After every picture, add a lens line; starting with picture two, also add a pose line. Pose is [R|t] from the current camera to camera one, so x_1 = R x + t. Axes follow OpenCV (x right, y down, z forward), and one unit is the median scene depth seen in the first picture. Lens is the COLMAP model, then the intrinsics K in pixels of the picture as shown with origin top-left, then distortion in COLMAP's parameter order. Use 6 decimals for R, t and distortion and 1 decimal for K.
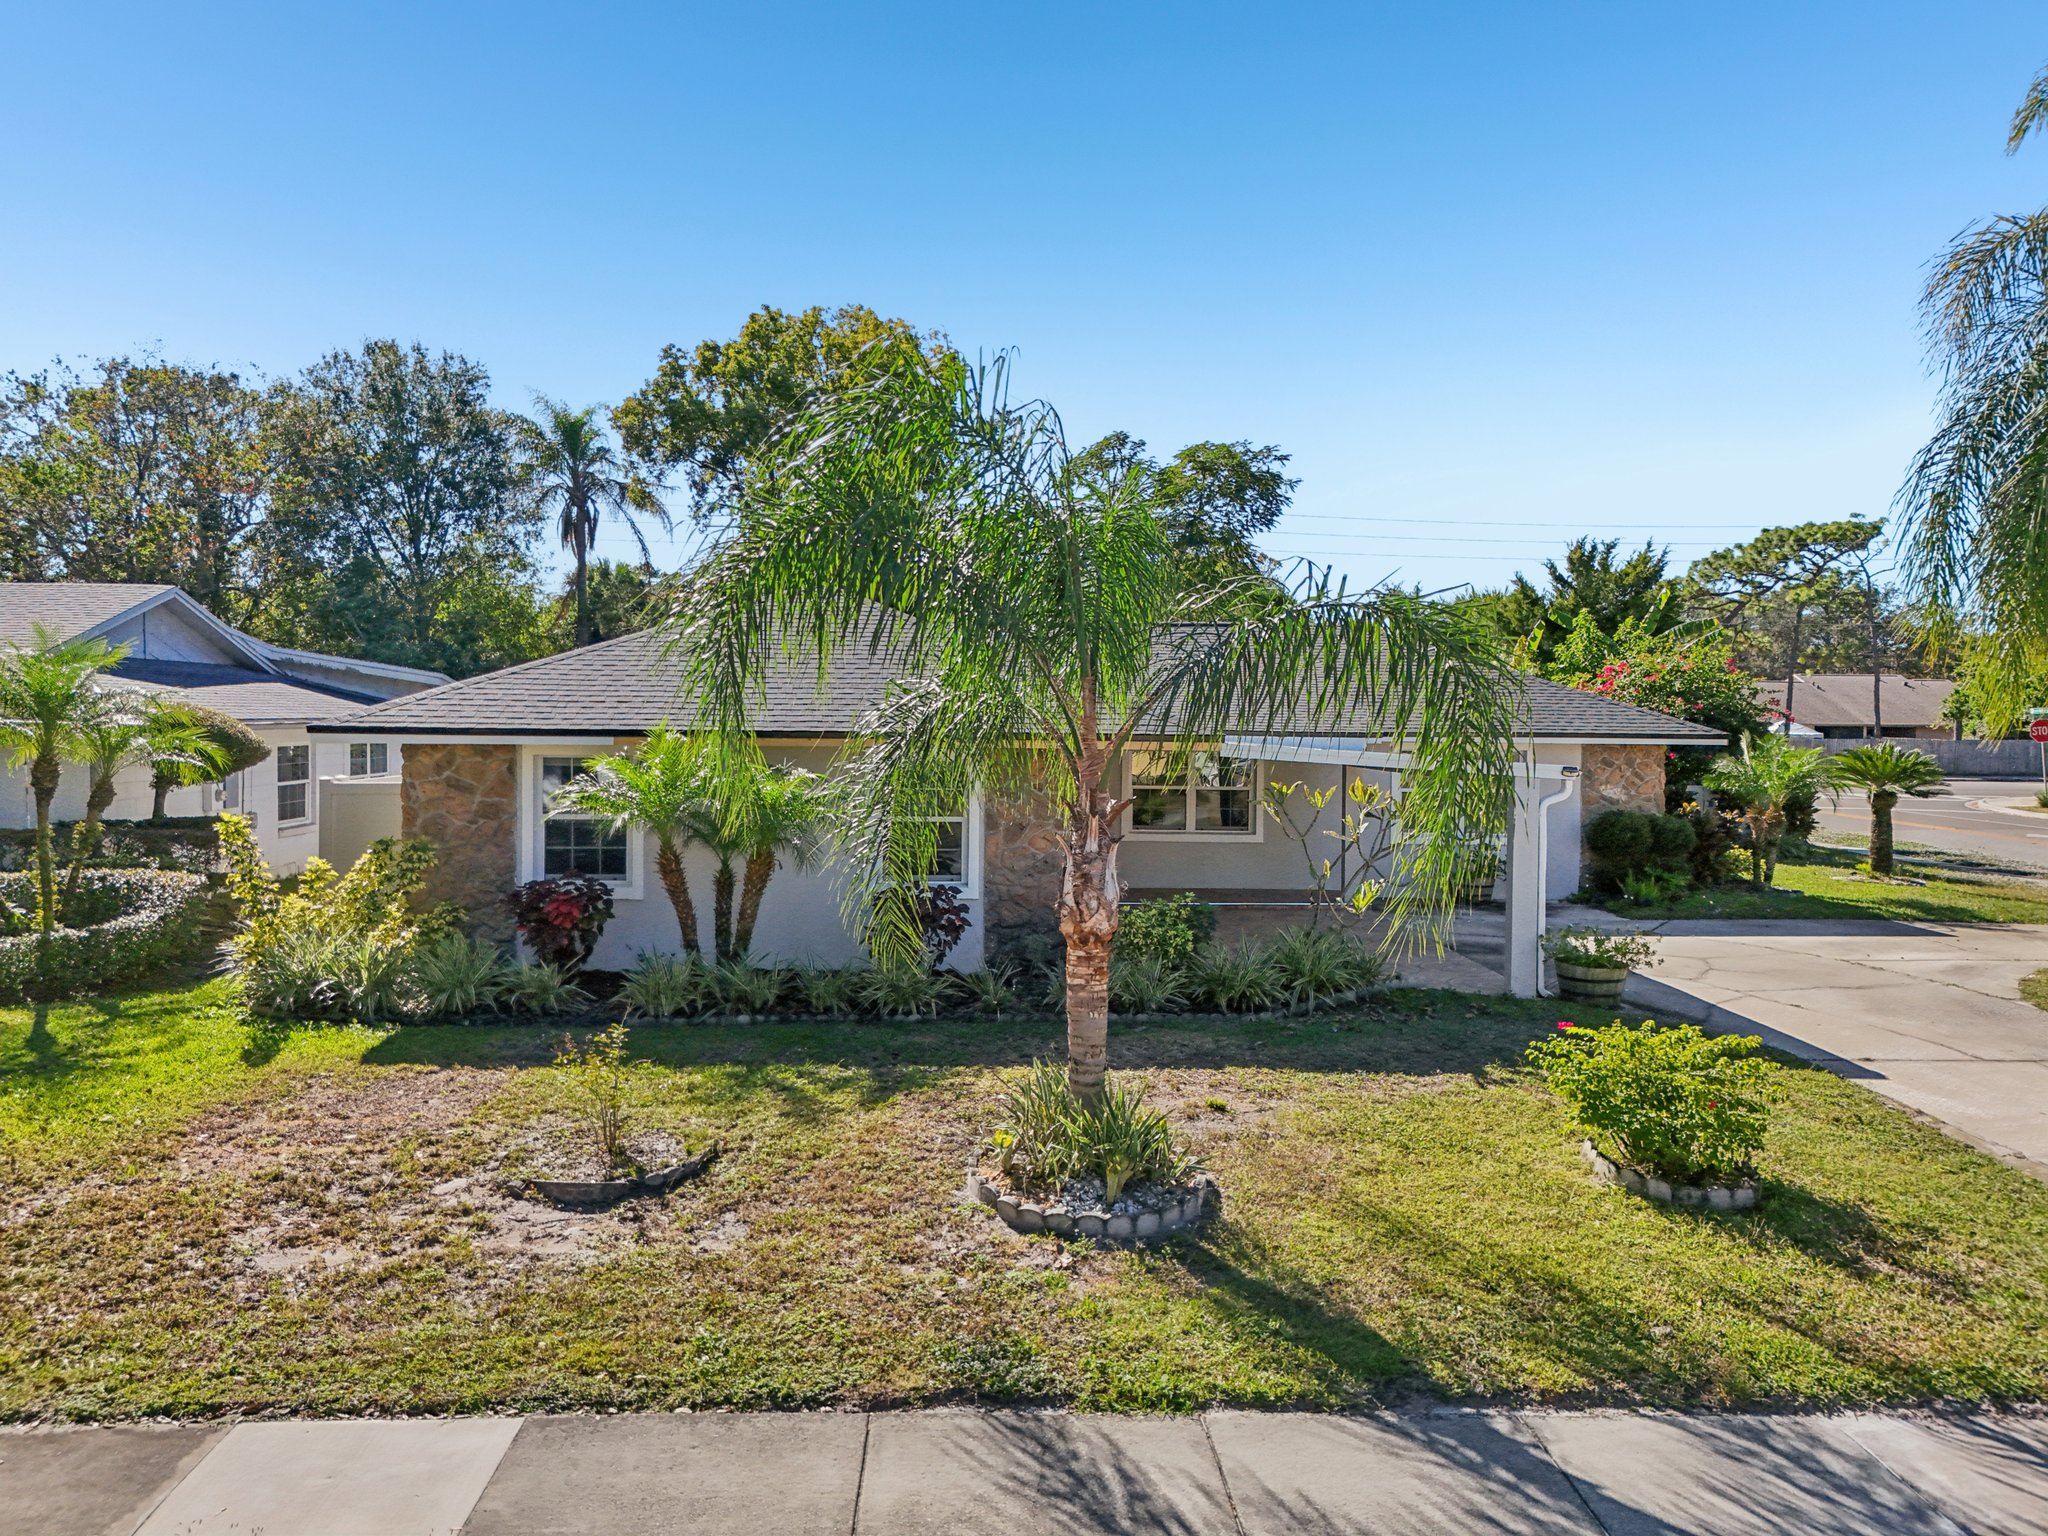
lens RADIAL K [[1542.9, 0, 1024.0], [0, 1542.9, 768.0], [0, 0, 1]] dist [0.013042, -0.004461]
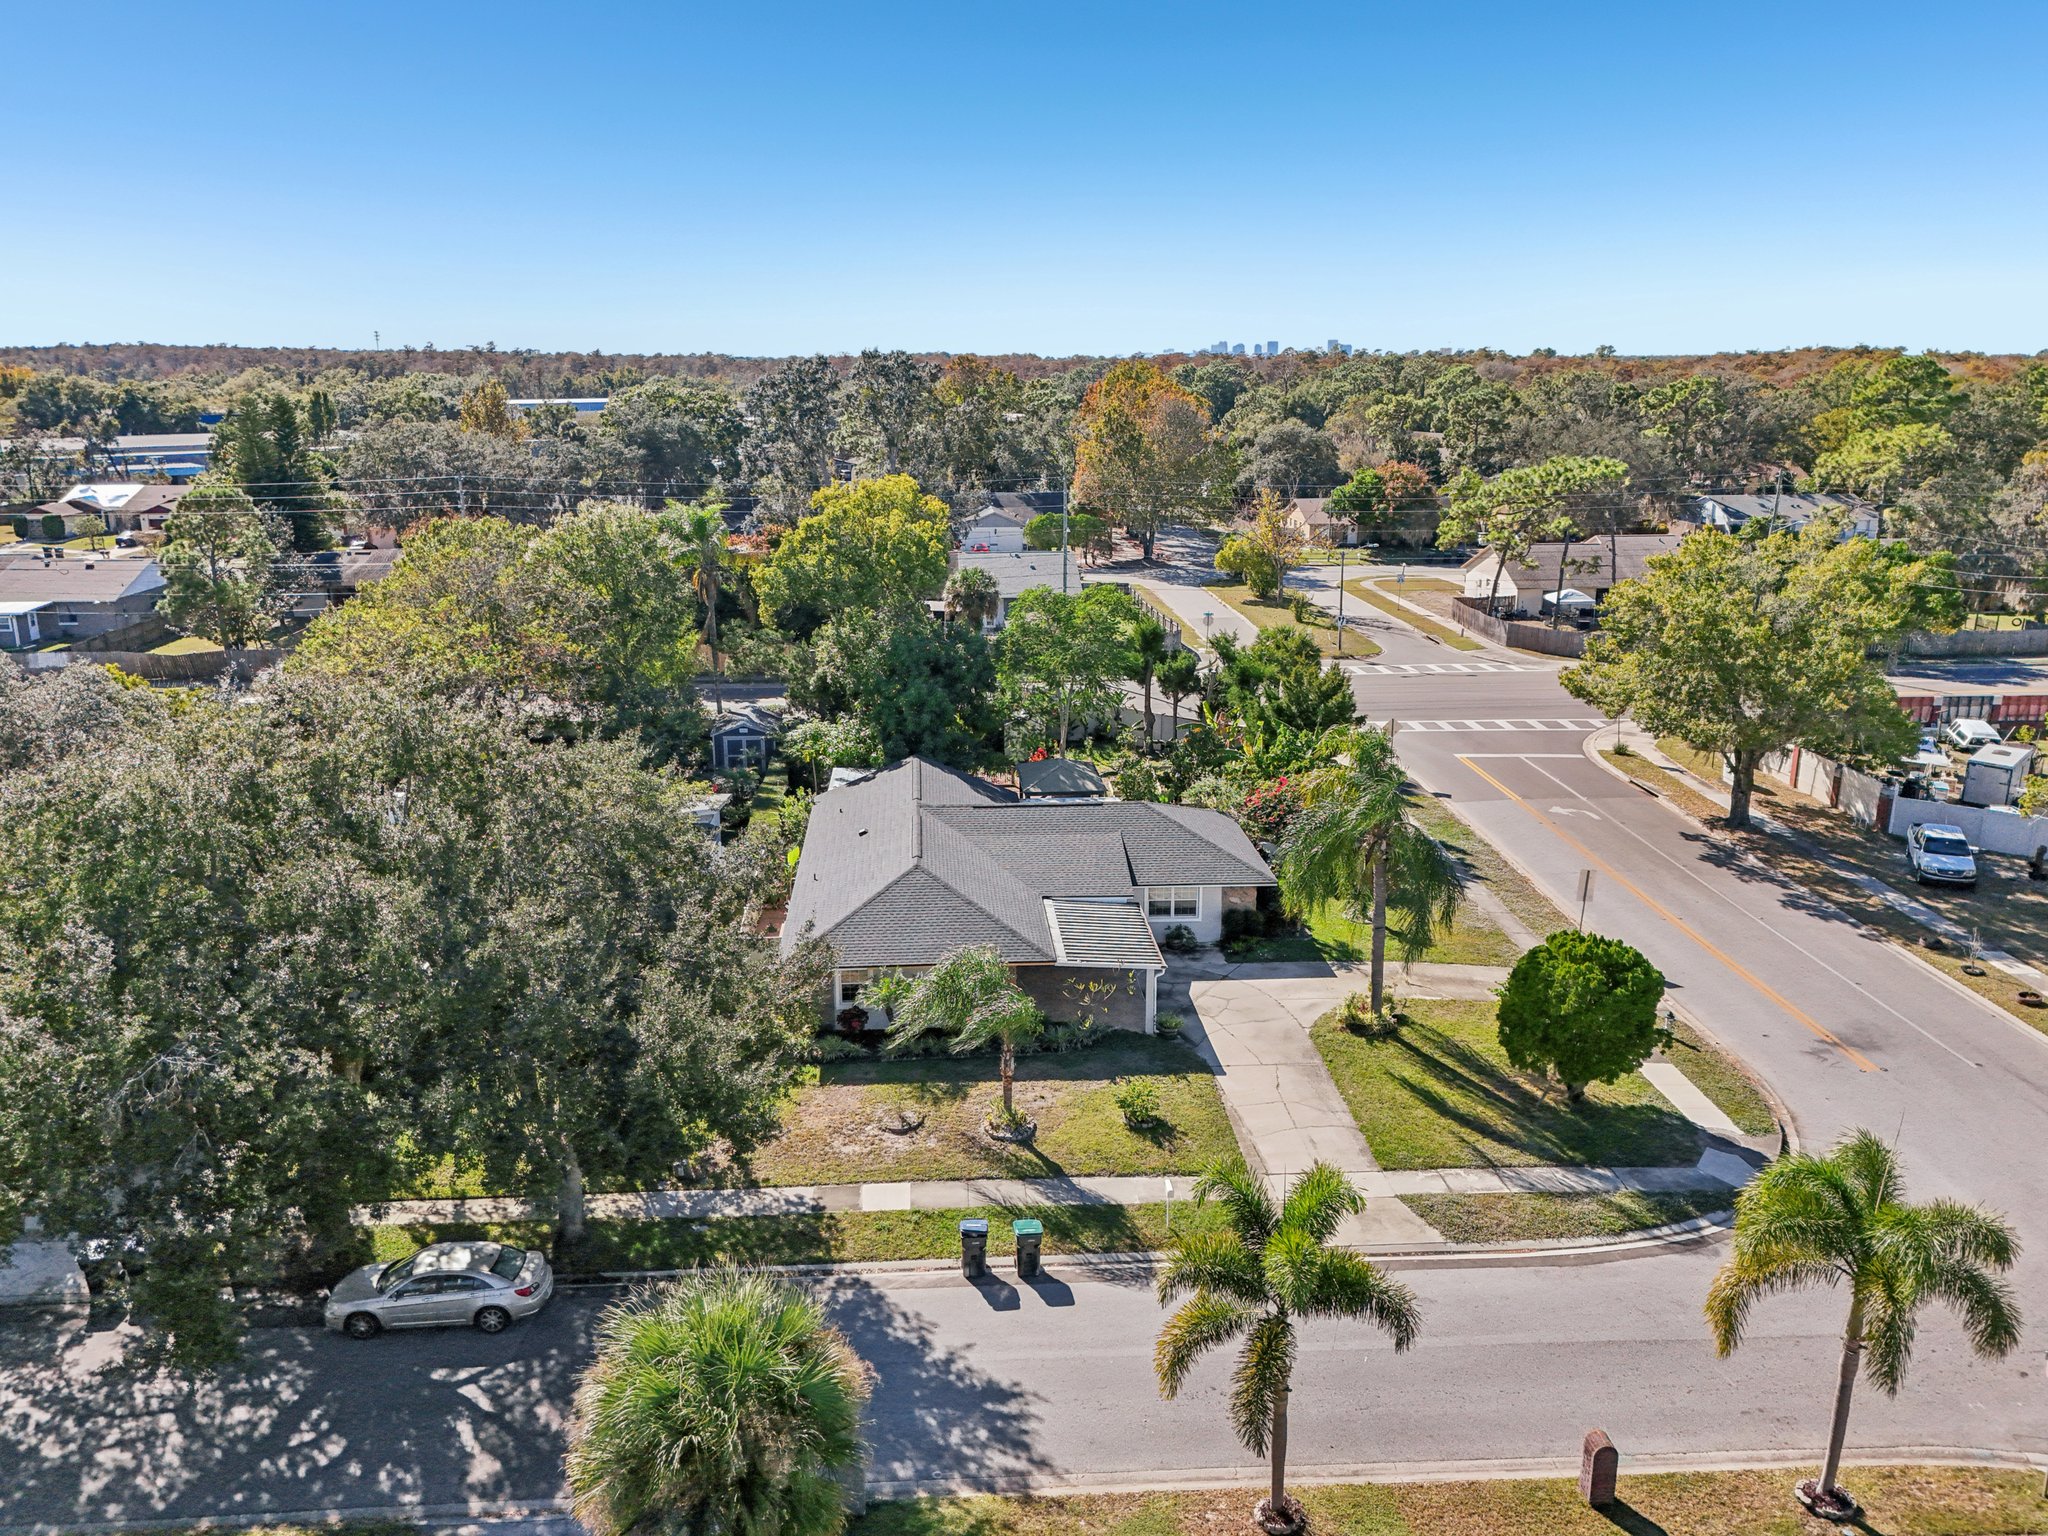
lens RADIAL K [[1542.9, 0, 1024.0], [0, 1542.9, 768.0], [0, 0, 1]] dist [0.013042, -0.004461]
pose [[0.999859, -0.016703, 0.001645, 0.096707], [0.015912, 0.974541, 0.223643, -1.732281], [-0.005339, -0.223585, 0.974670, -3.124368]]
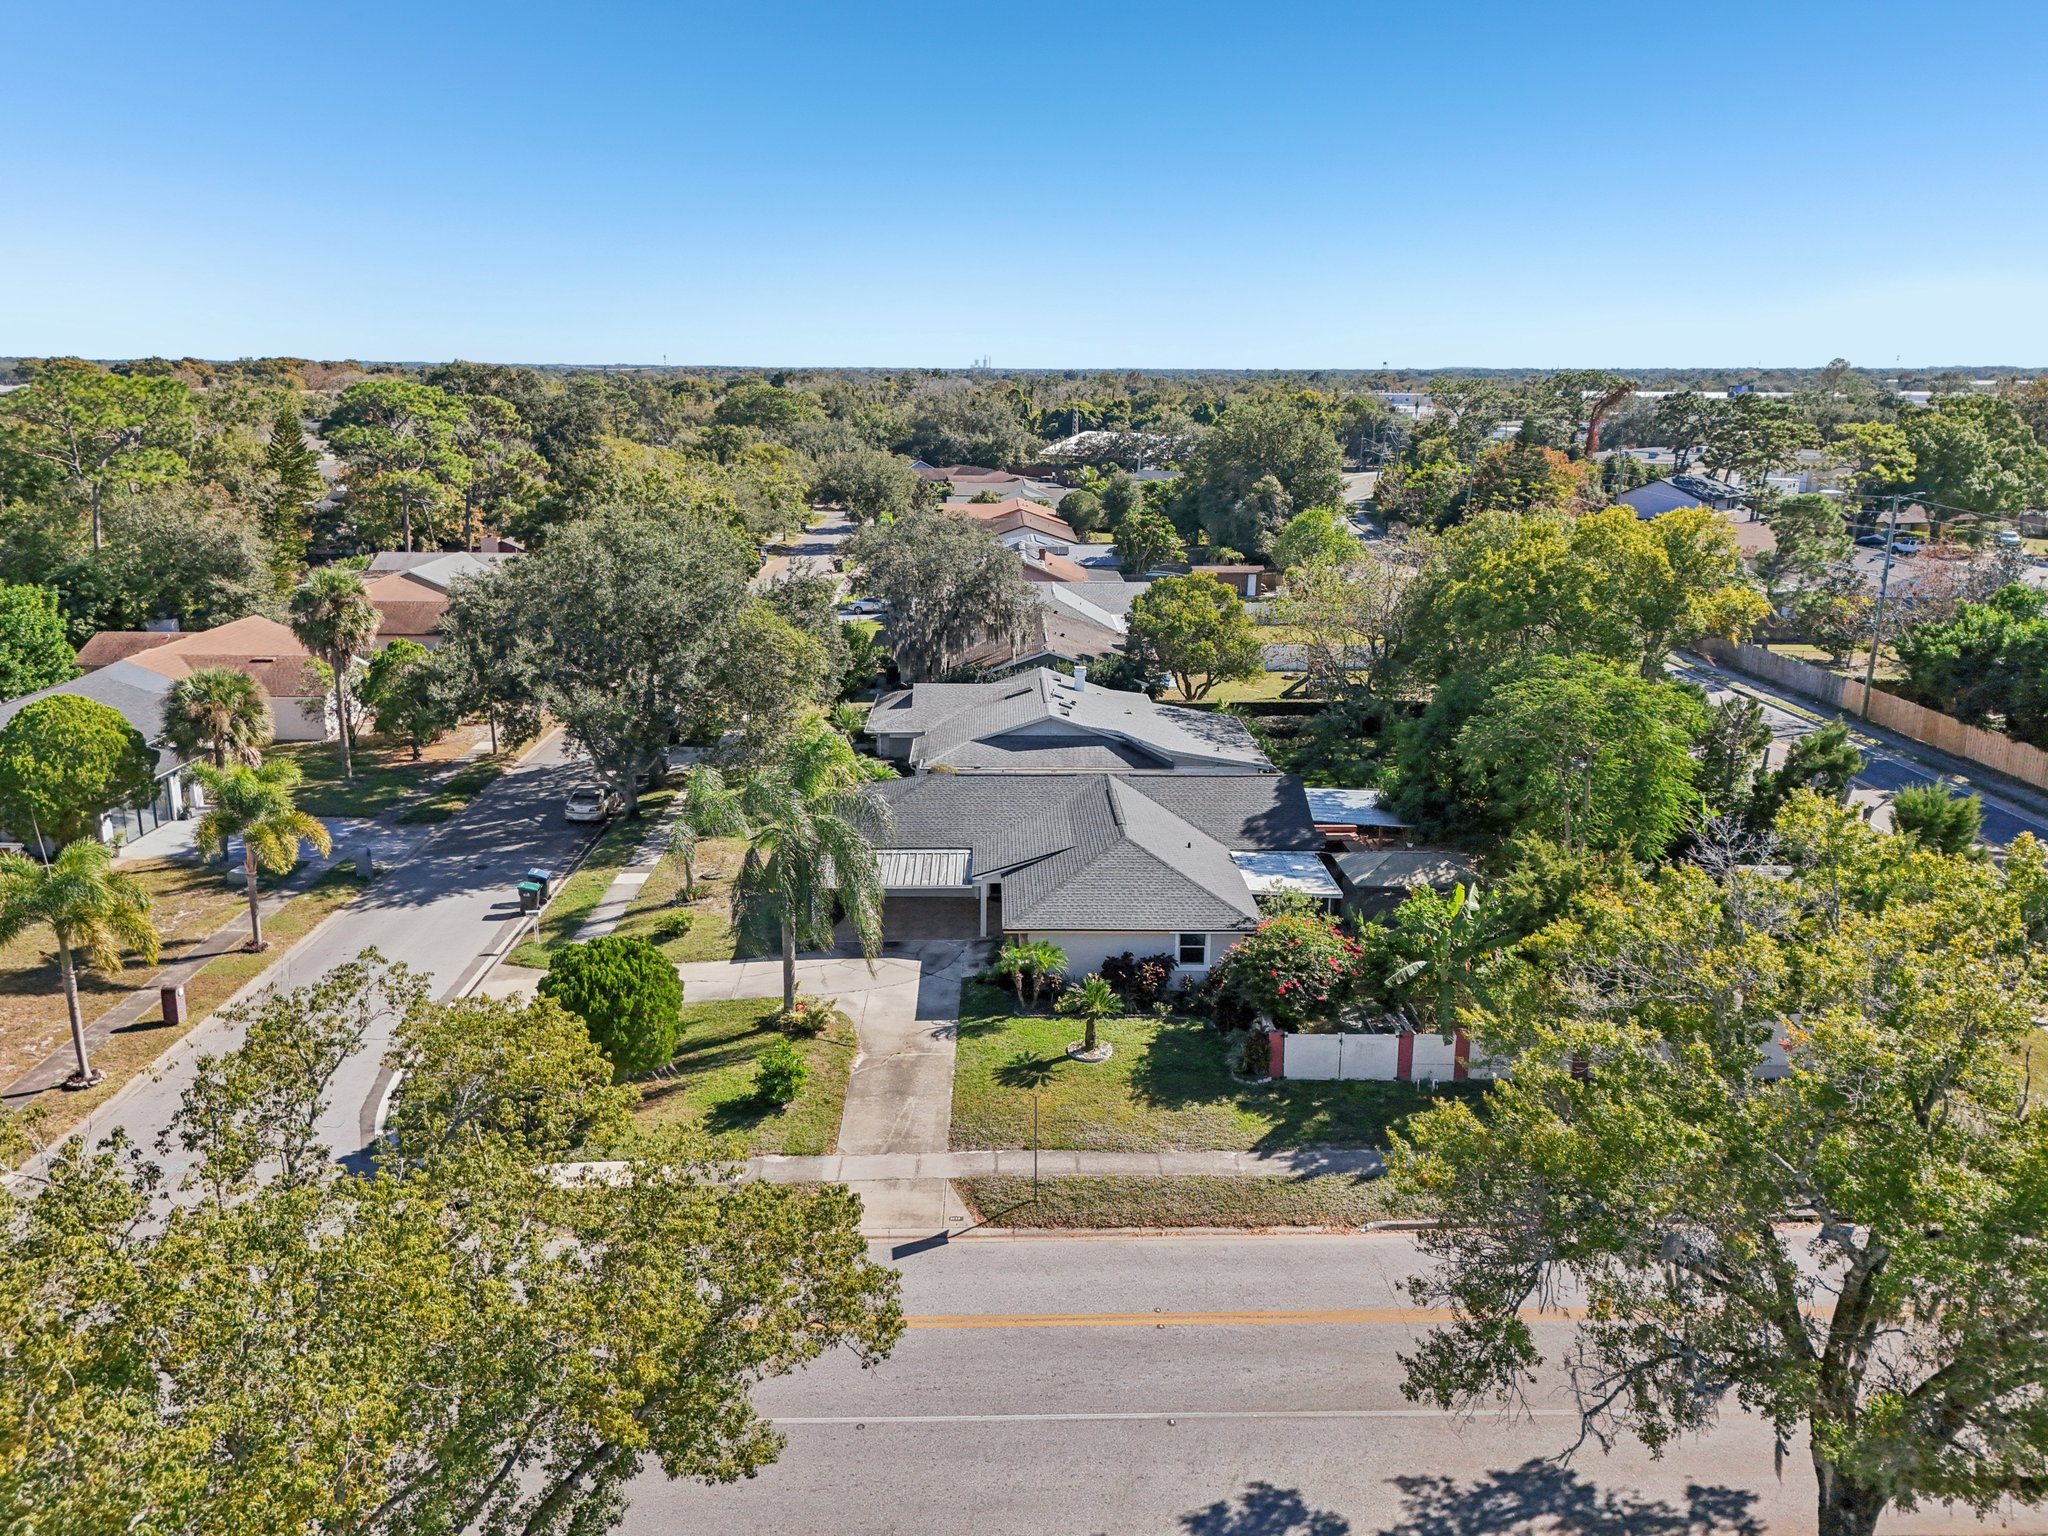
lens RADIAL K [[1542.9, 0, 1024.0], [0, 1542.9, 768.0], [0, 0, 1]] dist [0.013042, -0.004461]
pose [[-0.039262, 0.249541, -0.967568, 5.960246], [-0.038047, 0.967239, 0.251000, -1.898593], [0.998504, 0.046668, -0.028481, 2.470048]]
